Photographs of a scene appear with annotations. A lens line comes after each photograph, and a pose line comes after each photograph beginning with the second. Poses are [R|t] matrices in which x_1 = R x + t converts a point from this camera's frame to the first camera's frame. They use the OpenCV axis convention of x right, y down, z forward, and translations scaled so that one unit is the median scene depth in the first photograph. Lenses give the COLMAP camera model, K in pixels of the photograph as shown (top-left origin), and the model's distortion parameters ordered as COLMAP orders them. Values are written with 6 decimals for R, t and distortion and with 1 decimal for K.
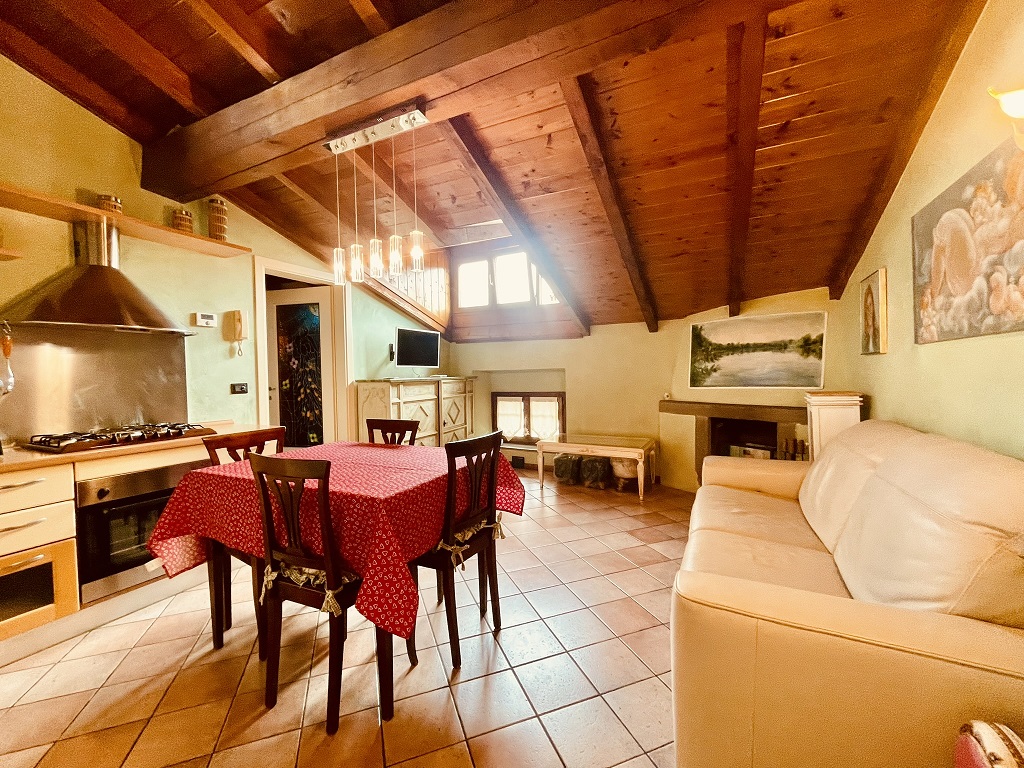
lens RADIAL K [[417.3, 0, 509.2], [0, 417.3, 383.0], [0, 0, 1]] dist [0.000848, -0.000898]
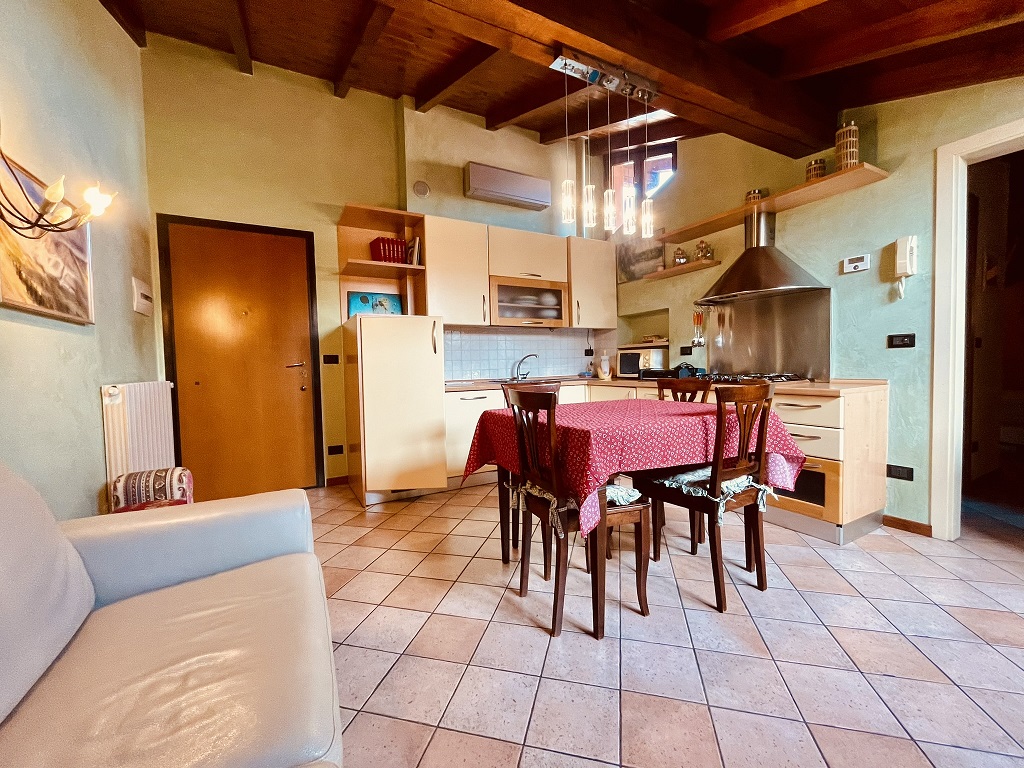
lens RADIAL K [[417.3, 0, 508.8], [0, 417.3, 381.8], [0, 0, 1]] dist [0.000848, -0.000898]
pose [[-0.571890, 0.068095, -0.817499, 0.357628], [0.017047, 0.997320, 0.071148, 0.018703], [0.820153, 0.026753, -0.571518, 0.740902]]
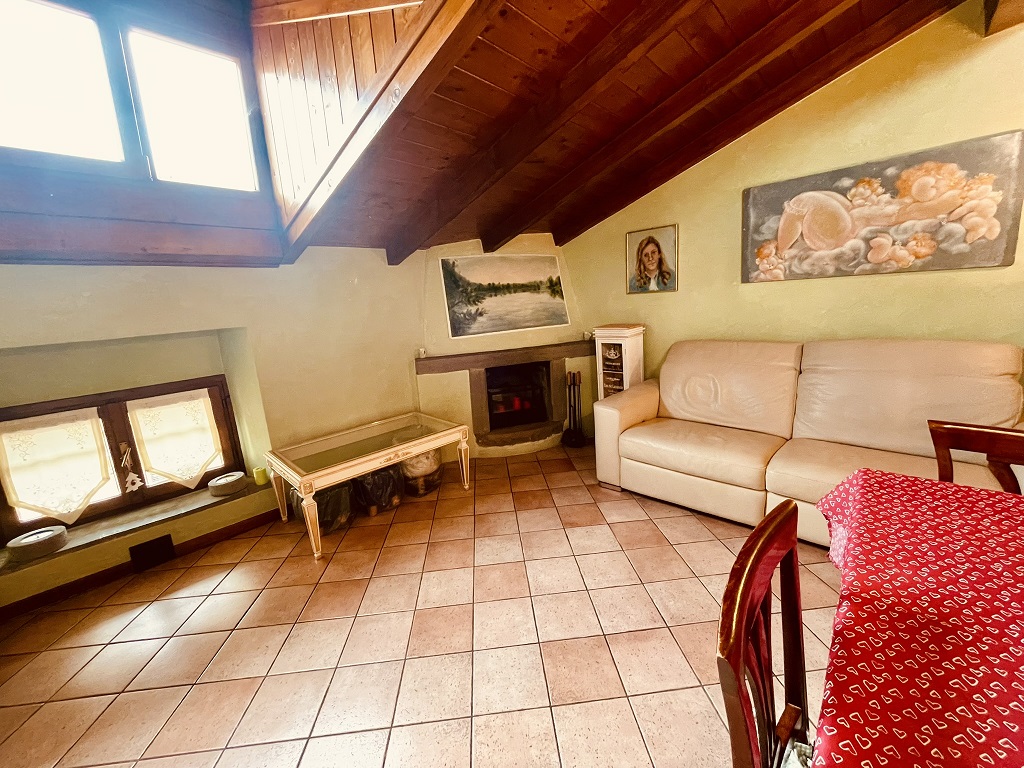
lens RADIAL K [[417.3, 0, 512.8], [0, 417.3, 382.0], [0, 0, 1]] dist [0.000848, -0.000898]
pose [[0.276432, -0.193011, 0.941452, -0.360909], [0.084488, 0.980712, 0.176252, -0.042699], [-0.957312, 0.030820, 0.287407, 0.734715]]
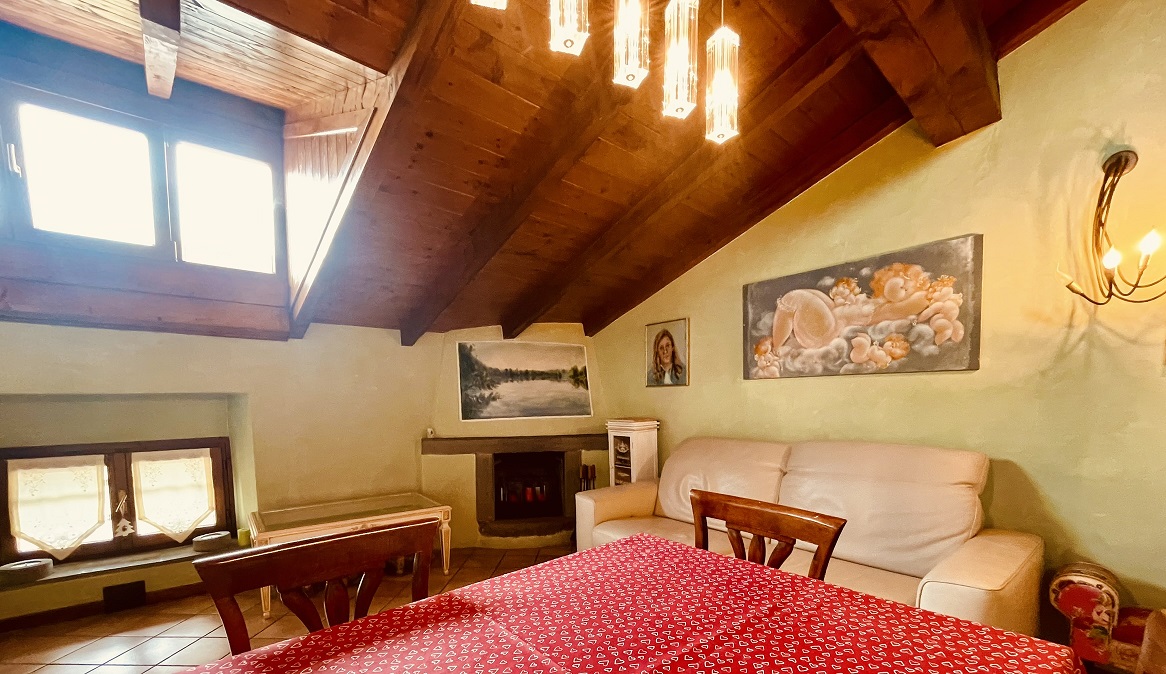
lens RADIAL K [[475.3, 0, 584.6], [0, 475.3, 435.1], [0, 0, 1]] dist [-0.001547, -0.000599]
pose [[0.384870, -0.056372, 0.921248, -0.367339], [0.024874, 0.998404, 0.050702, -0.001322], [-0.922636, 0.003401, 0.385657, 0.478248]]
